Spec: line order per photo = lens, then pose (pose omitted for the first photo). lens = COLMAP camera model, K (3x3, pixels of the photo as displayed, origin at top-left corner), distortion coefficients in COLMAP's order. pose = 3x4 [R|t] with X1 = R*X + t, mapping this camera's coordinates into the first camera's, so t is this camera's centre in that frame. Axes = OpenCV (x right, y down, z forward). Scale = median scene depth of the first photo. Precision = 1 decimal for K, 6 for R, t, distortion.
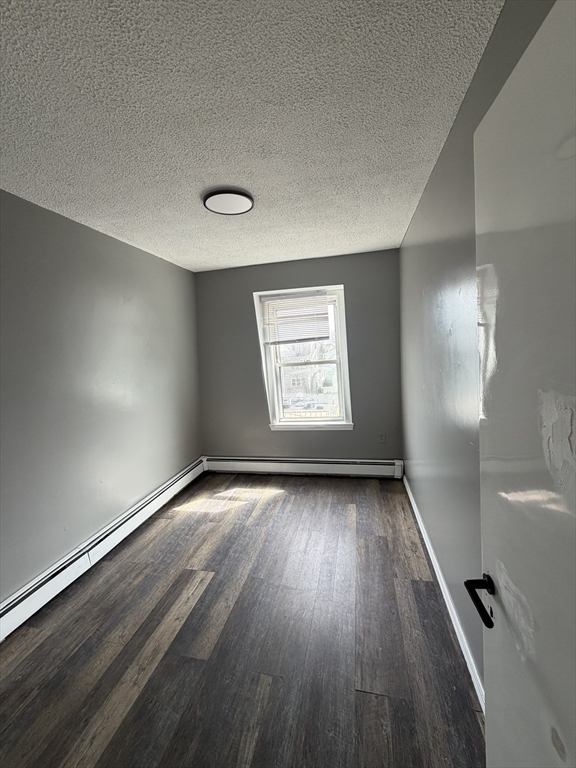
lens RADIAL K [[306.1, 0, 288.3], [0, 306.1, 380.4], [0, 0, 1]] dist [-0.000183, 0.000127]
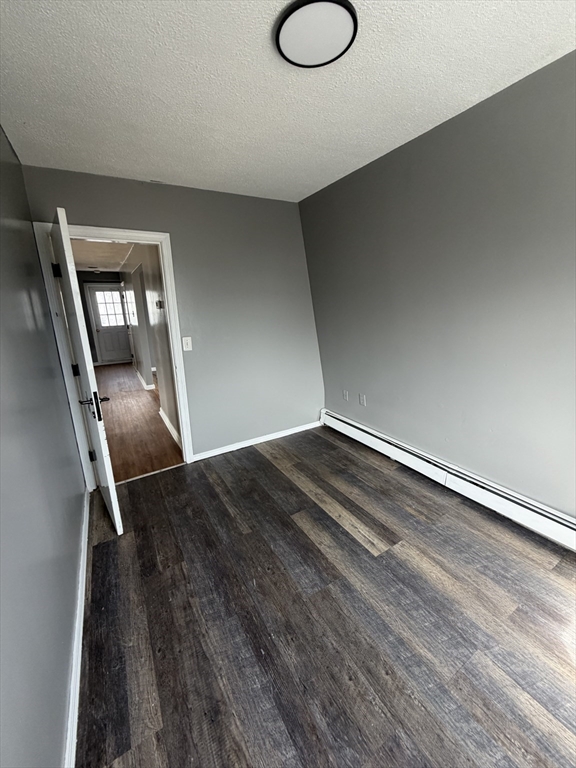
lens RADIAL K [[306.1, 0, 288.3], [0, 306.1, 380.4], [0, 0, 1]] dist [-0.000183, 0.000127]
pose [[-0.721412, 0.260117, -0.641797, 0.372375], [0.013523, 0.931890, 0.362489, -0.139979], [0.692374, 0.252825, -0.675794, 1.375388]]
